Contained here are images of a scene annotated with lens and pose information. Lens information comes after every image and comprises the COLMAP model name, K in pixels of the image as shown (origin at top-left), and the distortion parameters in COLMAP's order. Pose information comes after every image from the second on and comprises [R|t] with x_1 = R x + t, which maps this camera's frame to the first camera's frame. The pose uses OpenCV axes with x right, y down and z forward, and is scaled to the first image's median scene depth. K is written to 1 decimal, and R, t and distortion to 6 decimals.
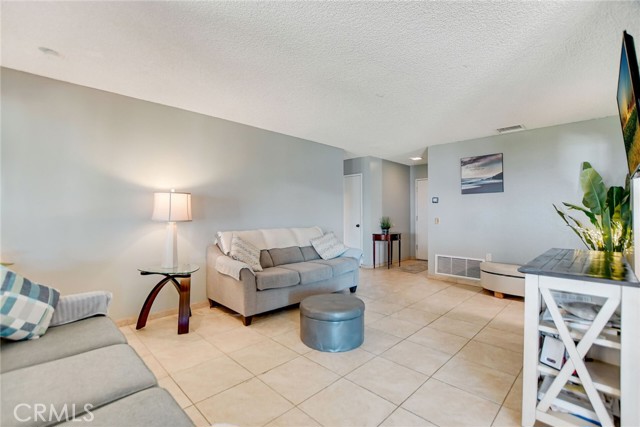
lens RADIAL K [[286.0, 0, 315.2], [0, 286.0, 211.8], [0, 0, 1]] dist [-0.019791, 0.001324]
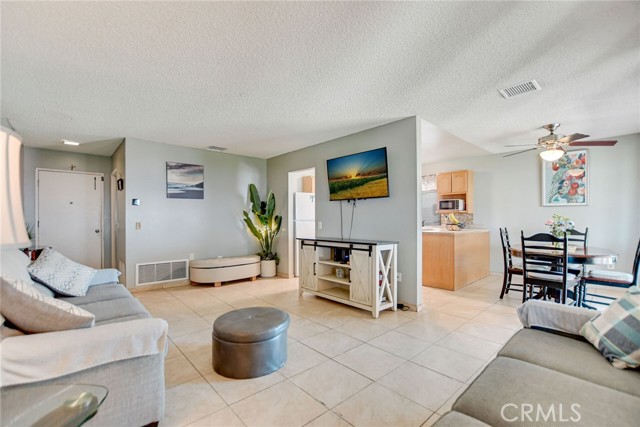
lens RADIAL K [[286.0, 0, 318.5], [0, 286.0, 217.8], [0, 0, 1]] dist [-0.019791, 0.001324]
pose [[0.039074, -0.001753, 0.999235, -0.477450], [-0.006622, 0.999976, 0.002013, 0.002545], [-0.999214, -0.006696, 0.039062, 0.453980]]
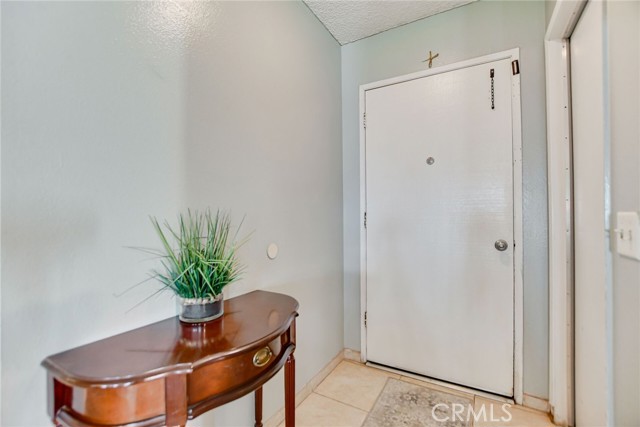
lens RADIAL K [[286.0, 0, 320.1], [0, 286.0, 210.8], [0, 0, 1]] dist [-0.019791, 0.001324]
pose [[0.966727, -0.008802, 0.255657, 0.375647], [0.005180, 0.999876, 0.014838, 0.015489], [-0.255756, -0.013020, 0.966654, 1.152688]]
